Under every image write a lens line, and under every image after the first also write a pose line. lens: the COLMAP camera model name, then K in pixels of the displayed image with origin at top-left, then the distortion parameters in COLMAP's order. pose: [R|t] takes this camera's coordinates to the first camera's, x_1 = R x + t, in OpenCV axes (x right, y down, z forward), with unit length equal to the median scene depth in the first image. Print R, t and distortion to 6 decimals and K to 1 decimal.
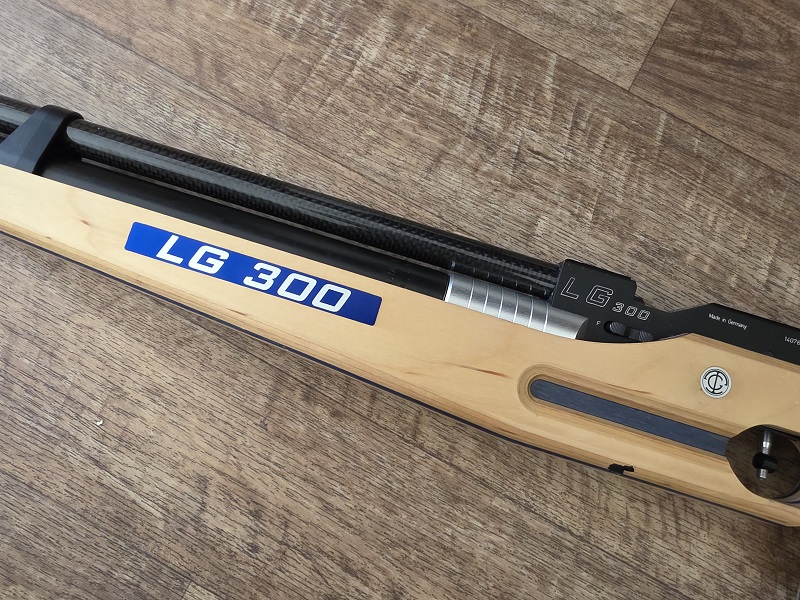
lens RADIAL K [[751.6, 0, 377.4], [0, 751.6, 301.6], [0, 0, 1]] dist [-0.008686, 0.004102]
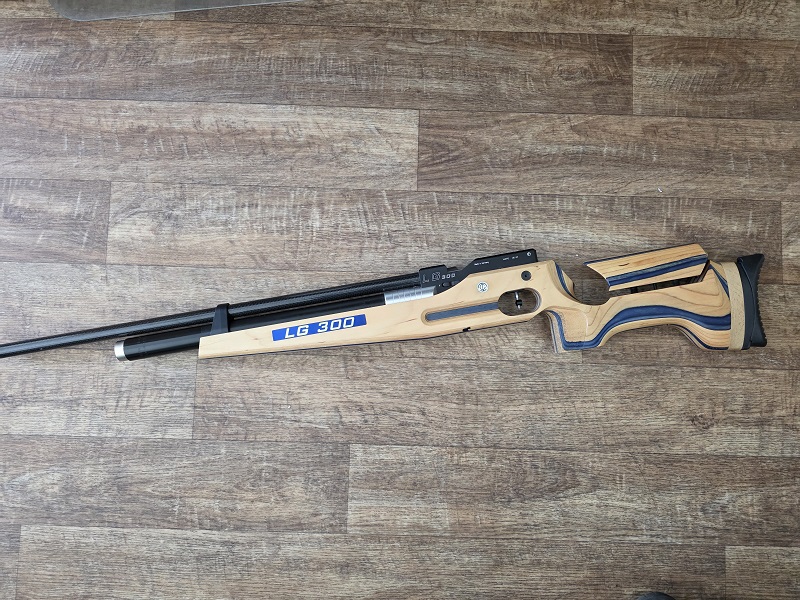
lens RADIAL K [[628.8, 0, 400.0], [0, 628.8, 300.0], [0, 0, 1]] dist [0.074614, -0.132916]
pose [[0.889218, -0.457067, 0.019520, 0.088476], [0.456599, 0.889343, 0.024224, -0.041794], [-0.028432, -0.012628, 0.999516, -1.165784]]
